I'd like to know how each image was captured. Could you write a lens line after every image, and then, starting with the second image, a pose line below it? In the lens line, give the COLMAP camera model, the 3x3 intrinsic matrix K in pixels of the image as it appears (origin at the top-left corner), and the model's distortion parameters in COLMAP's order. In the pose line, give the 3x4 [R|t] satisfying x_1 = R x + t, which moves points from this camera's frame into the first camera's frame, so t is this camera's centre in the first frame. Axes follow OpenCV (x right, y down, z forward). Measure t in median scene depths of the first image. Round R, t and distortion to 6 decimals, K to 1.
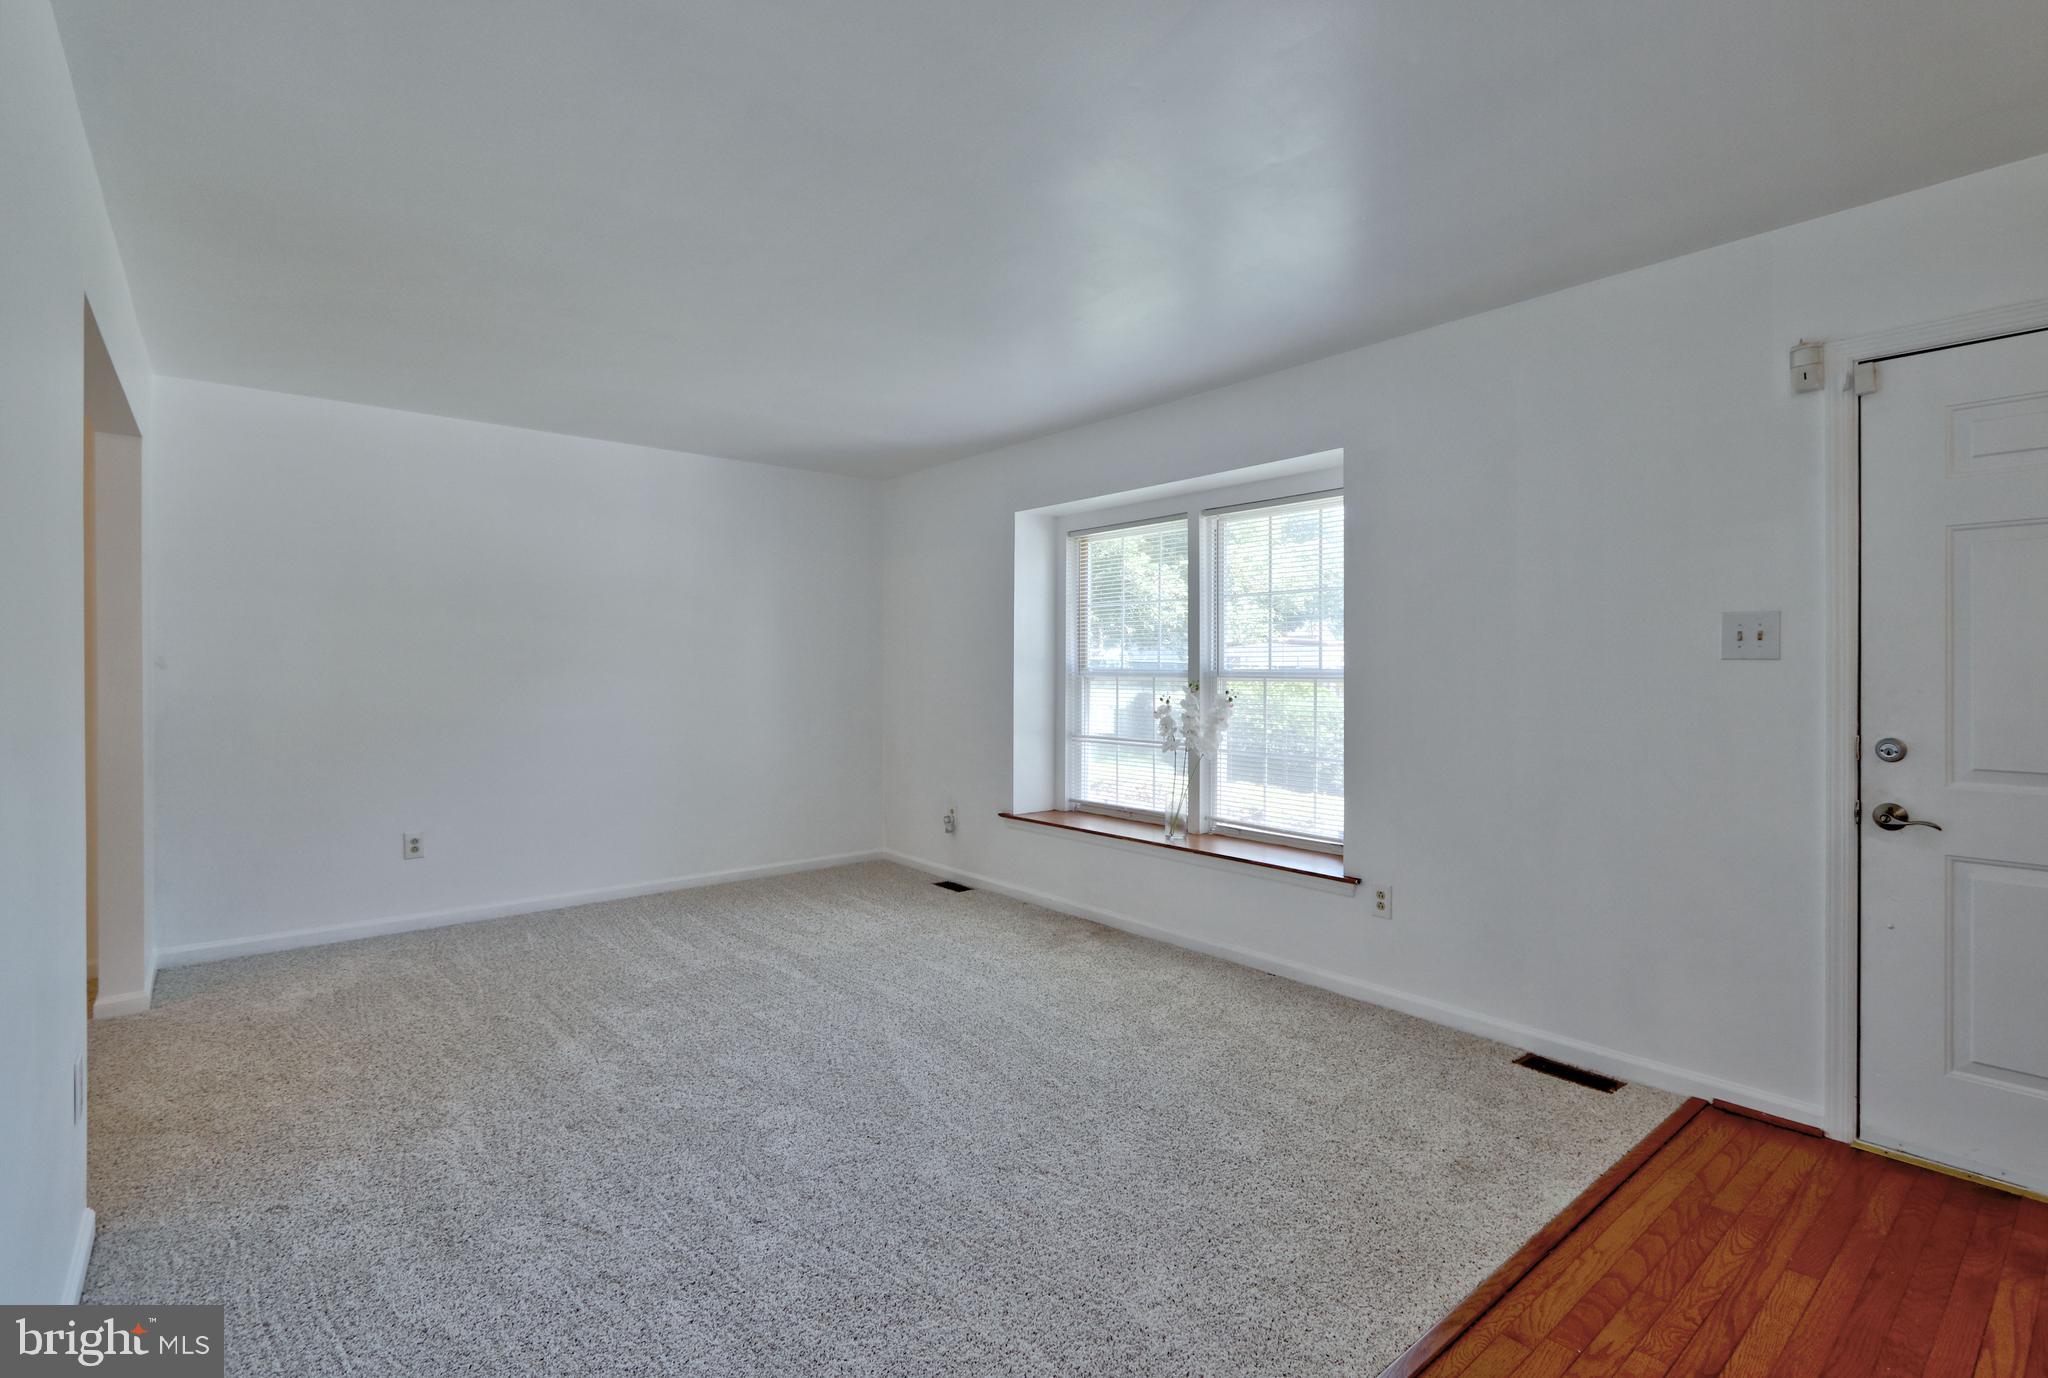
lens RADIAL K [[960.8, 0, 1031.2], [0, 960.8, 674.0], [0, 0, 1]] dist [-0.013283, -0.000068]
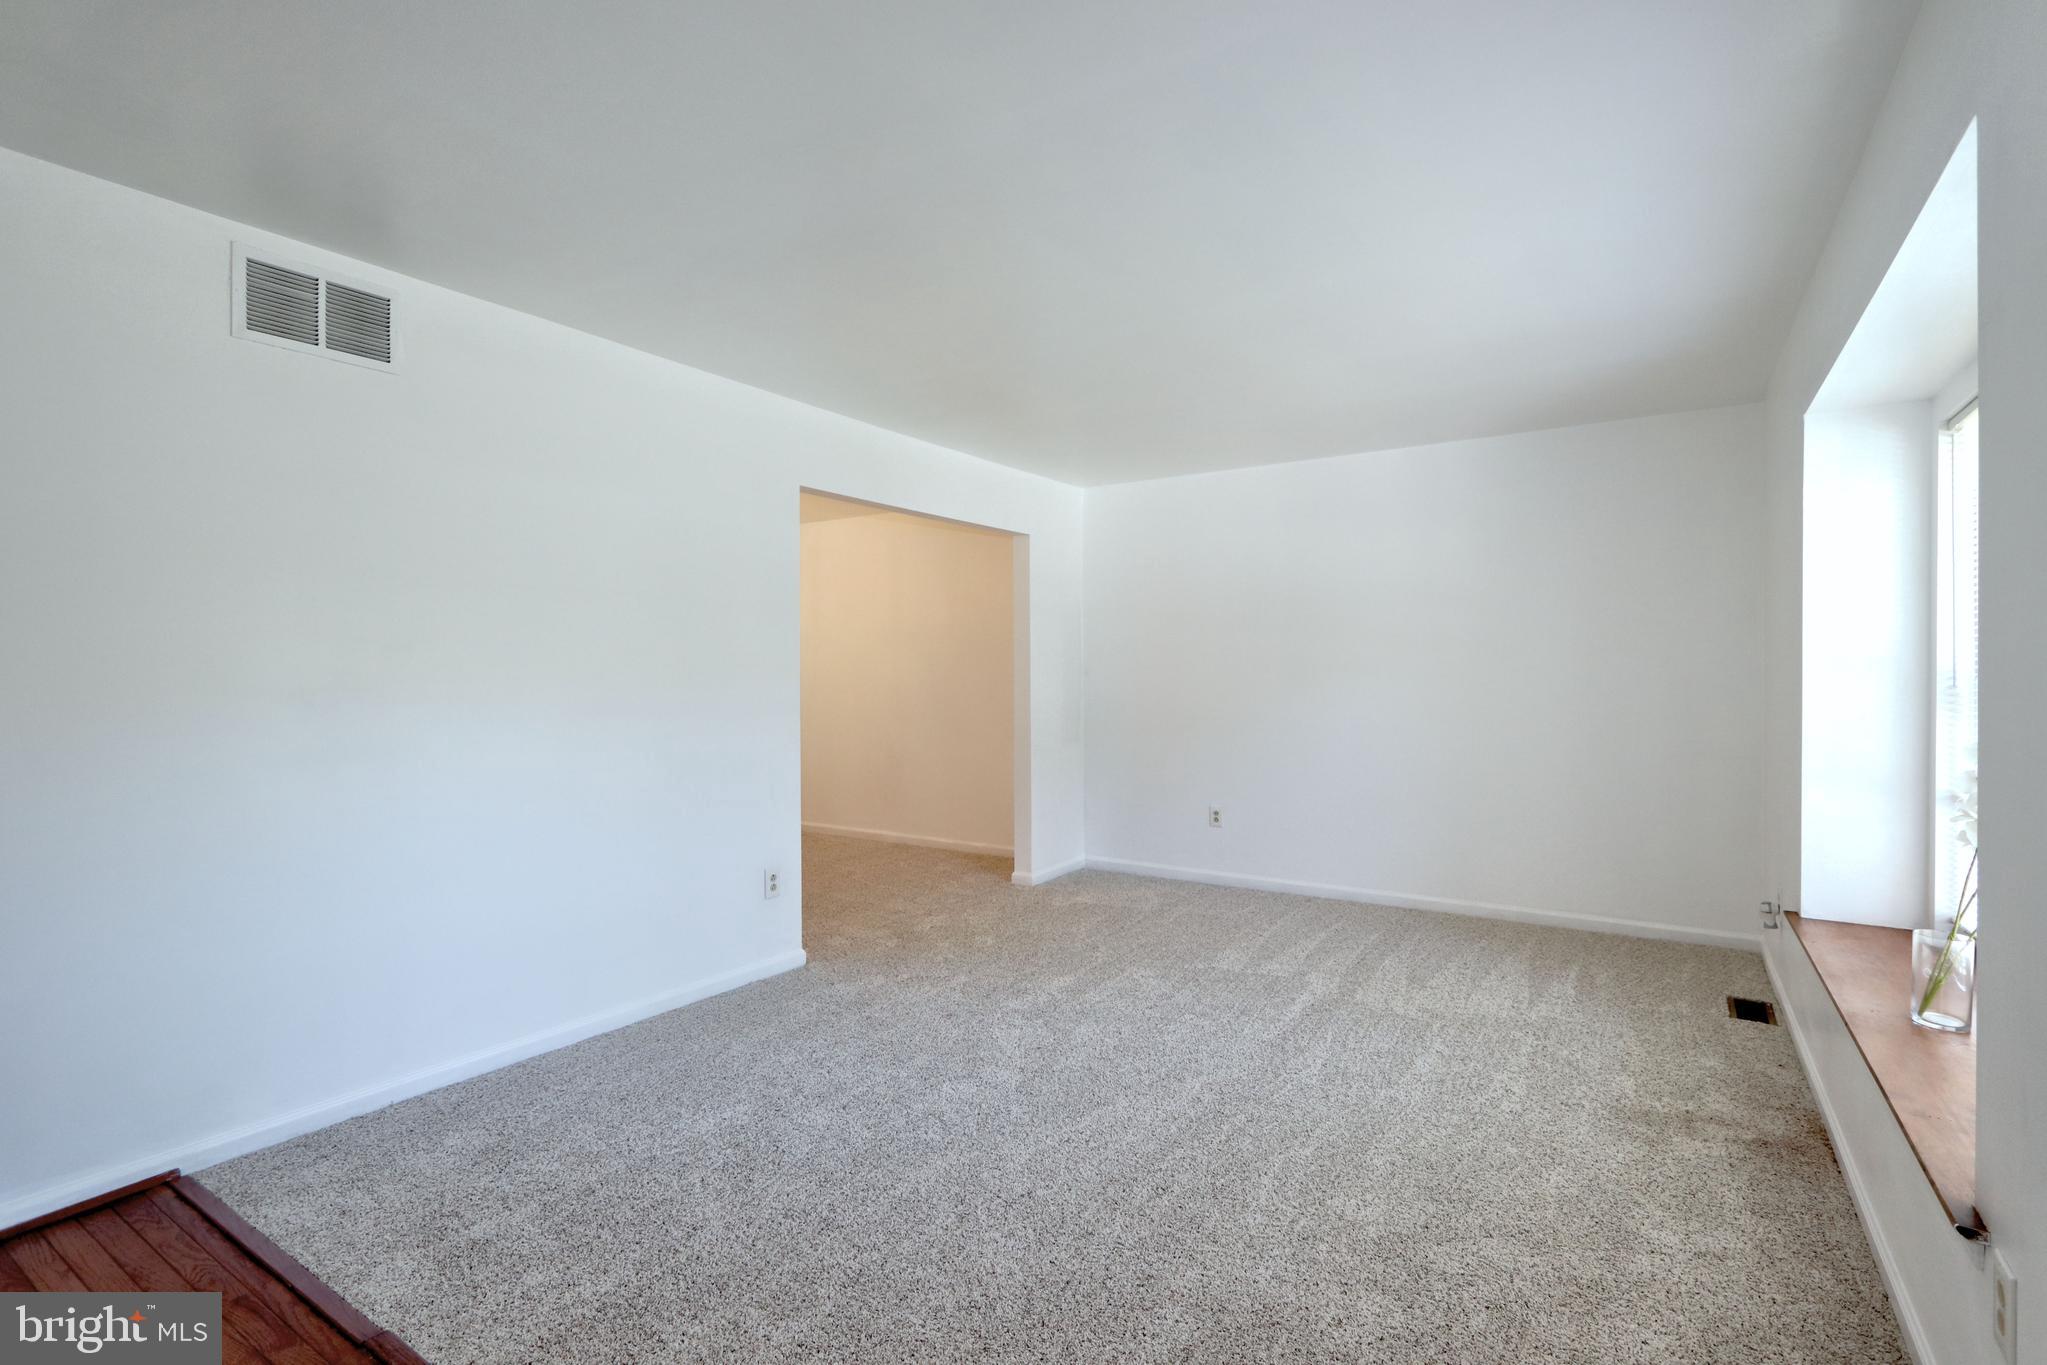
lens RADIAL K [[943.8, 0, 1026.1], [0, 943.8, 673.2], [0, 0, 1]] dist [0.002113, 0.000077]
pose [[0.277650, -0.001528, -0.960681, 0.815652], [-0.006348, 0.999974, -0.003425, -0.002917], [0.960661, 0.007050, 0.277633, 0.724338]]
